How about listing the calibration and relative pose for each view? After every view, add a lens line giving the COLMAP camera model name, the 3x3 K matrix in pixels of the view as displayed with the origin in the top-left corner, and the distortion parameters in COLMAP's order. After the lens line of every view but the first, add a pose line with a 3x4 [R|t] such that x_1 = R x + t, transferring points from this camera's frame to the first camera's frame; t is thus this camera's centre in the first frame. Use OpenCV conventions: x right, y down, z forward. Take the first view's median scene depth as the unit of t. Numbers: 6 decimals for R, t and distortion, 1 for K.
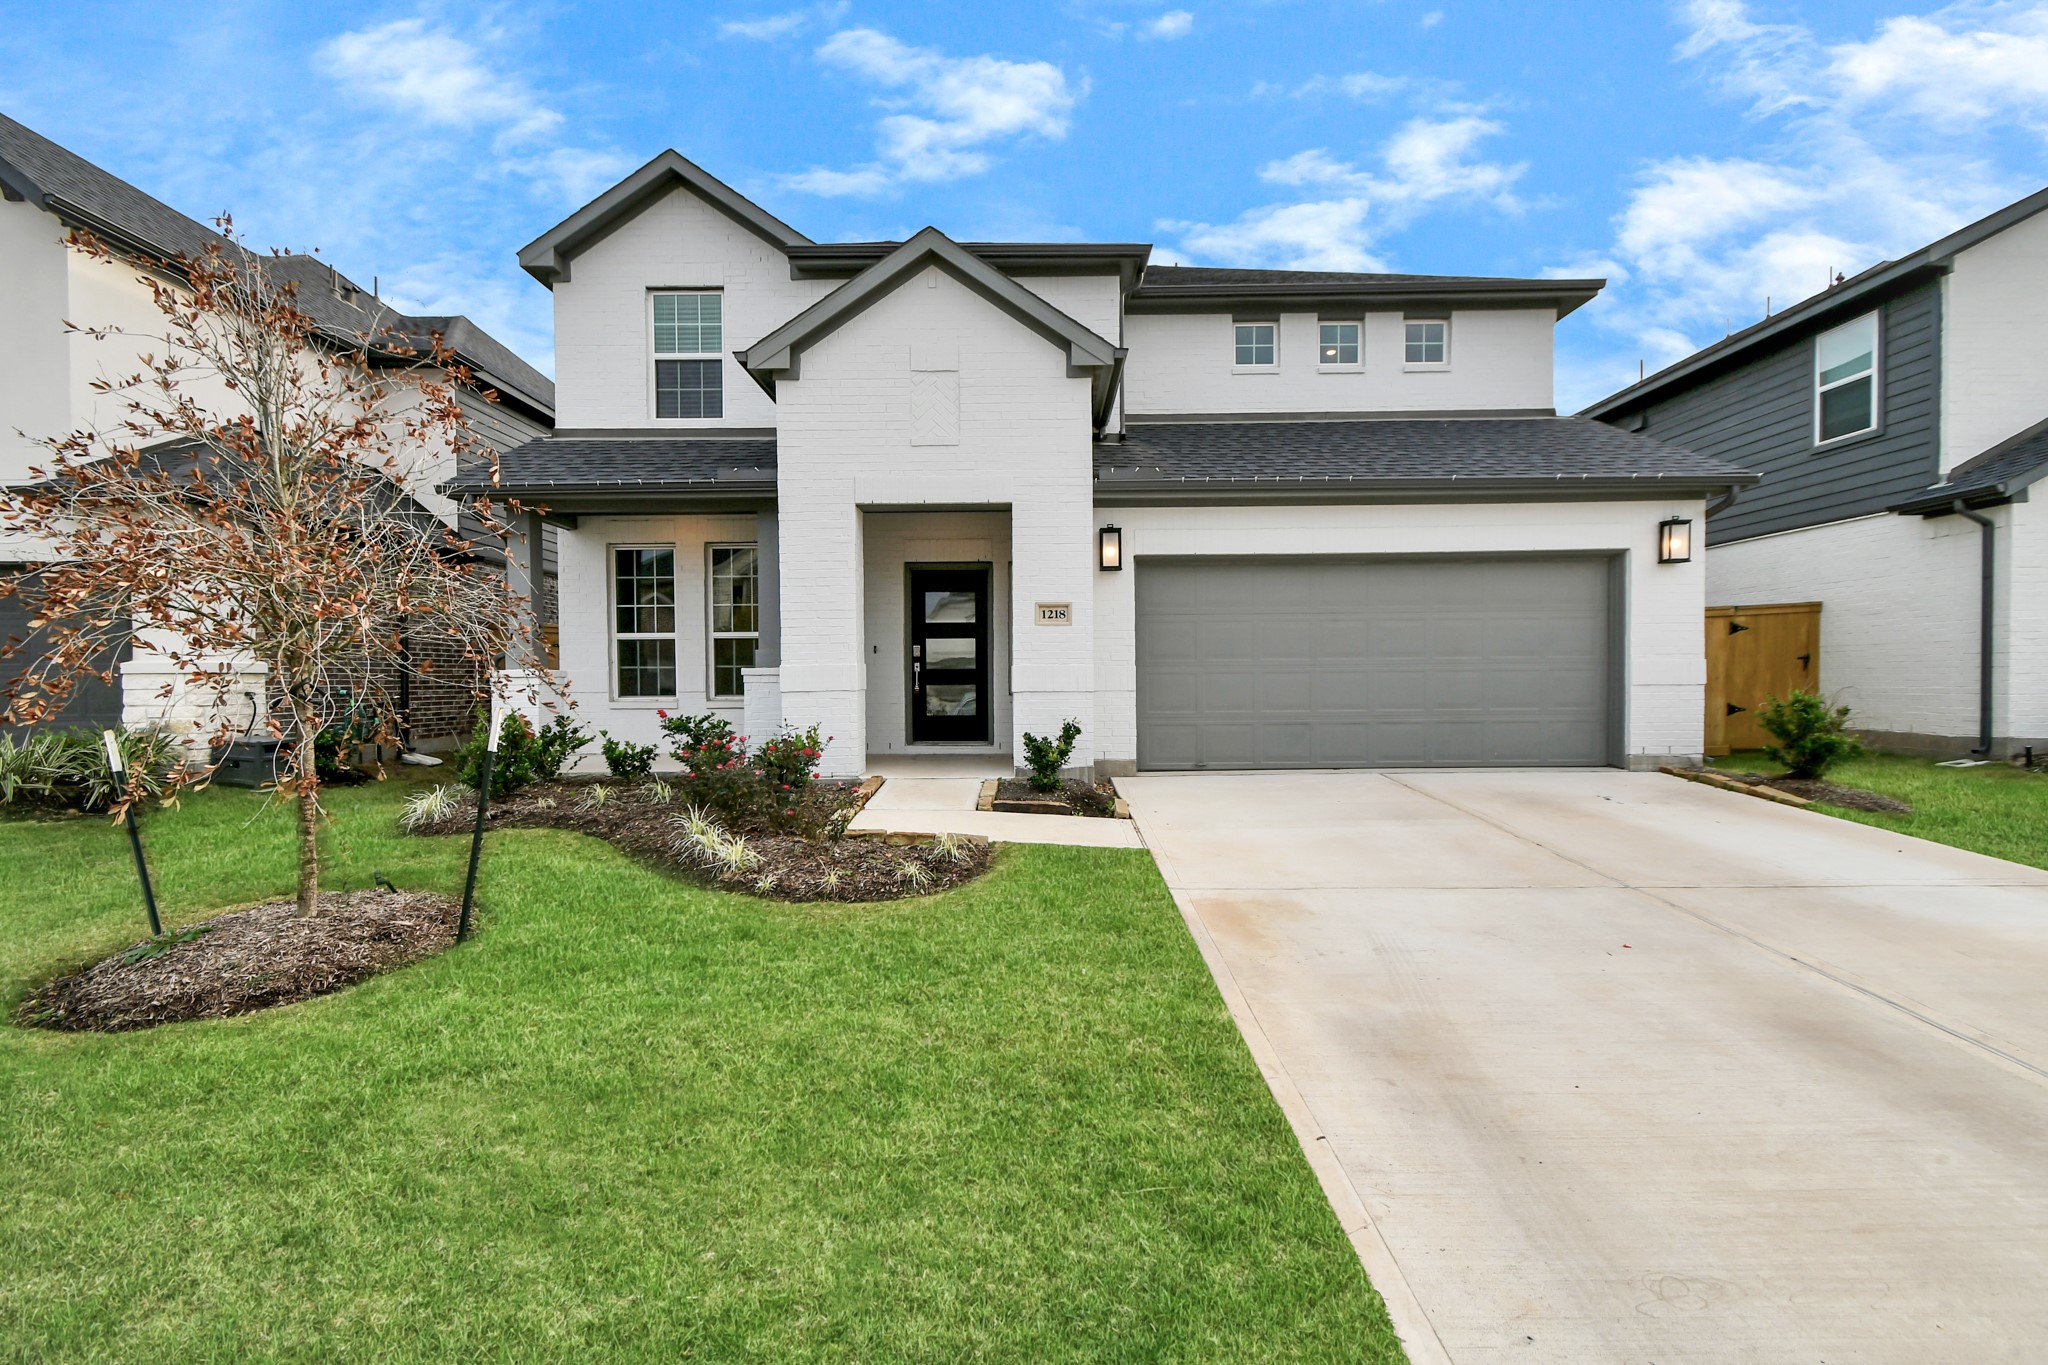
lens RADIAL K [[898.6, 0, 1022.1], [0, 898.6, 691.4], [0, 0, 1]] dist [0.000636, -0.000407]
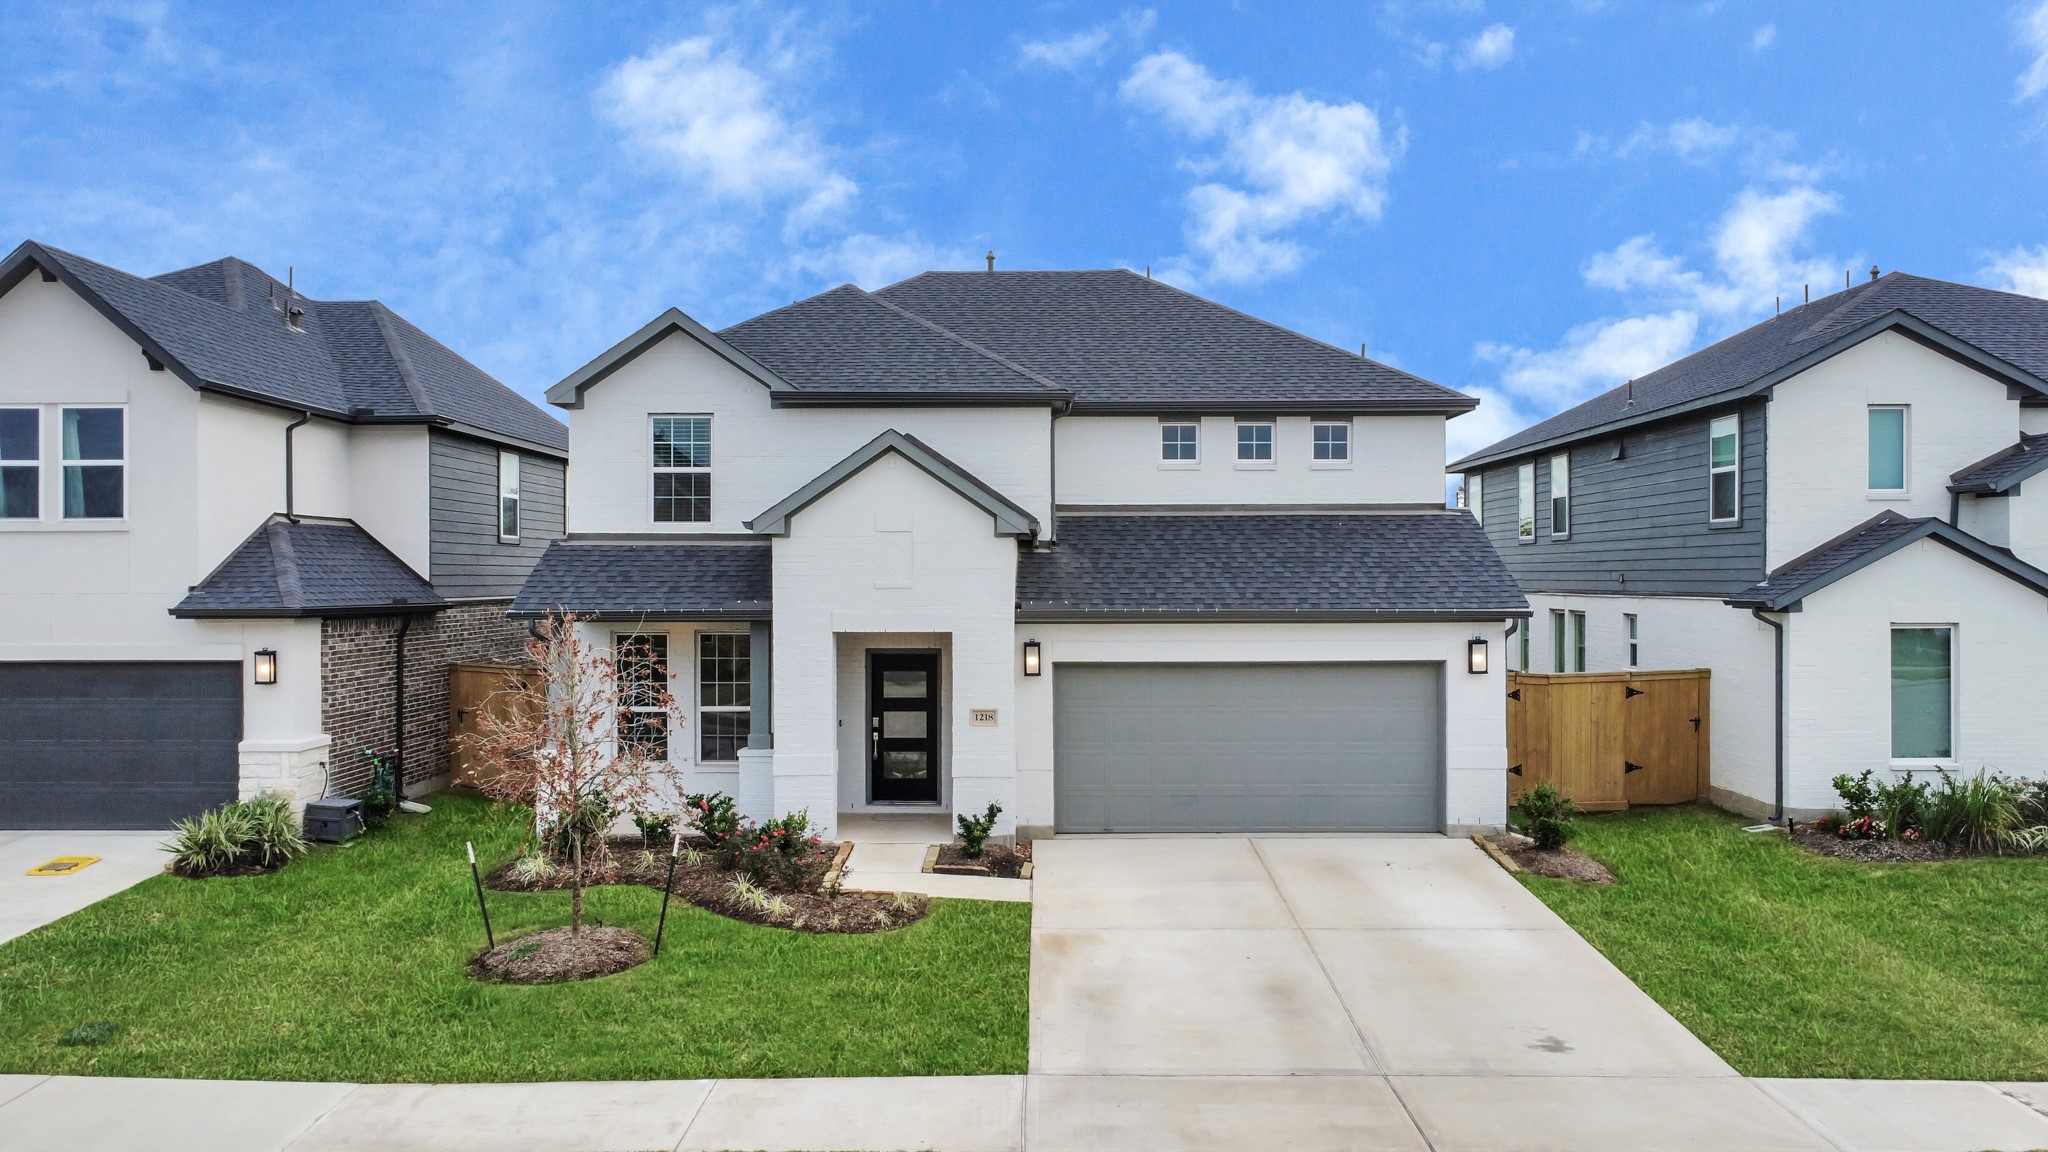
lens RADIAL K [[1512.0, 0, 1024.0], [0, 1512.0, 576.0], [0, 0, 1]] dist [0.006277, 0.001818]
pose [[0.999980, 0.005679, -0.002870, 0.092476], [-0.005729, 0.999825, -0.017791, -0.237615], [0.002768, 0.017807, 0.999838, -1.125910]]
